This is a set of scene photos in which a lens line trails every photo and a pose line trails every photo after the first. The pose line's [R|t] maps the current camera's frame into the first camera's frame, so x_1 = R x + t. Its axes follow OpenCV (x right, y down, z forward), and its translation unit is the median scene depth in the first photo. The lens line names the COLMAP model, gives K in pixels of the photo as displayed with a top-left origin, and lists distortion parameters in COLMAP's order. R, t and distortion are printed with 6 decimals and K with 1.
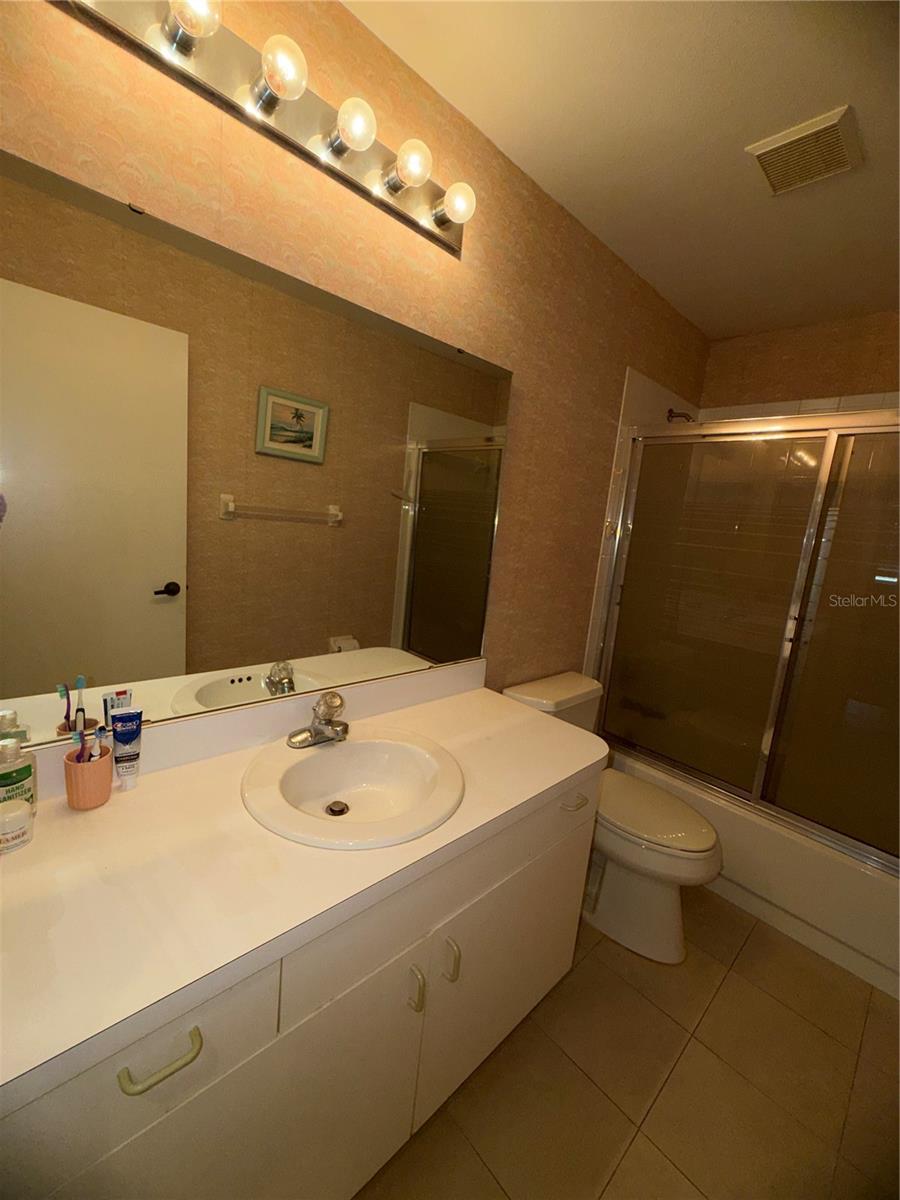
lens RADIAL K [[480.5, 0, 456.9], [0, 480.5, 598.2], [0, 0, 1]] dist [0.017877, -0.000155]
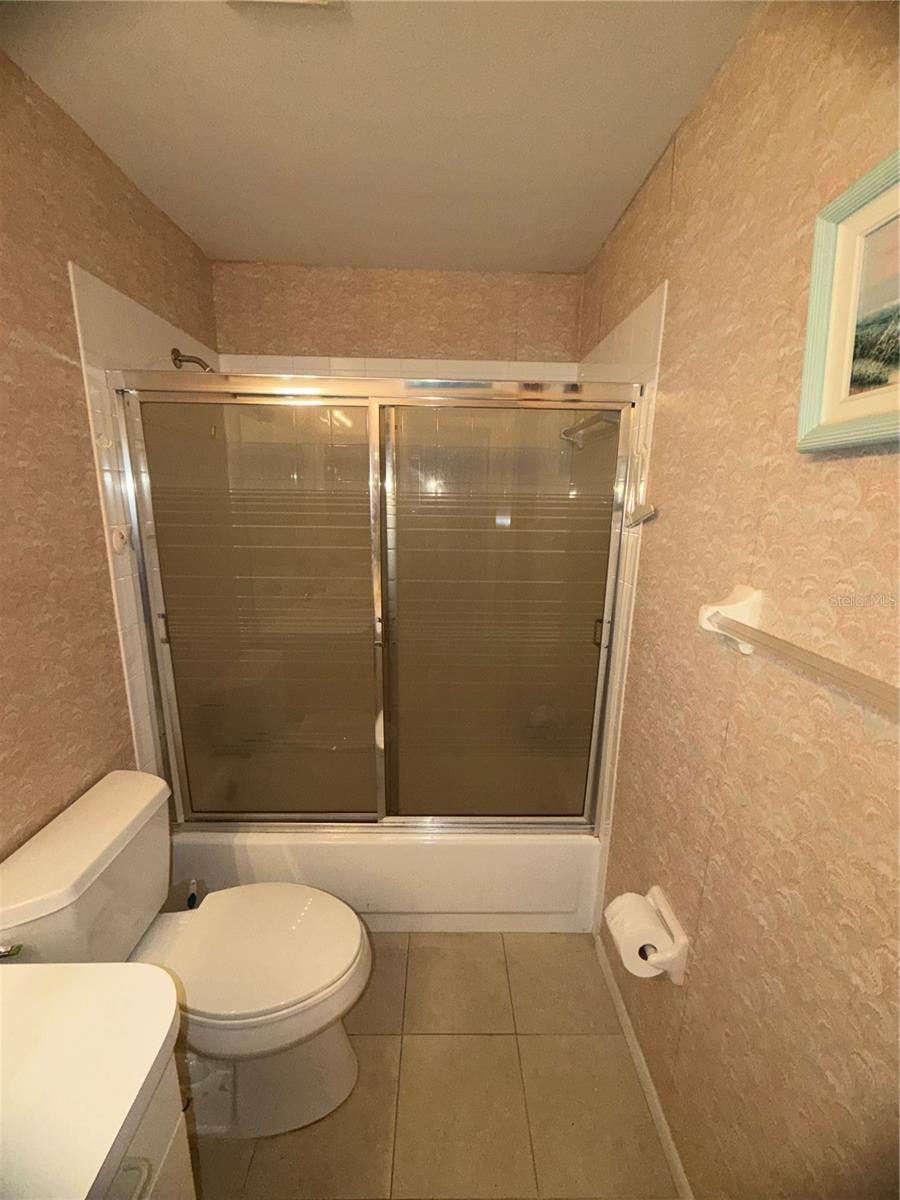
lens RADIAL K [[480.3, 0, 450.0], [0, 480.3, 600.0], [0, 0, 1]] dist [0.001531, -0.000140]
pose [[0.681689, -0.238863, 0.691552, 0.170096], [0.168345, 0.971053, 0.169460, -0.103876], [-0.712012, 0.000901, 0.702167, 0.266674]]
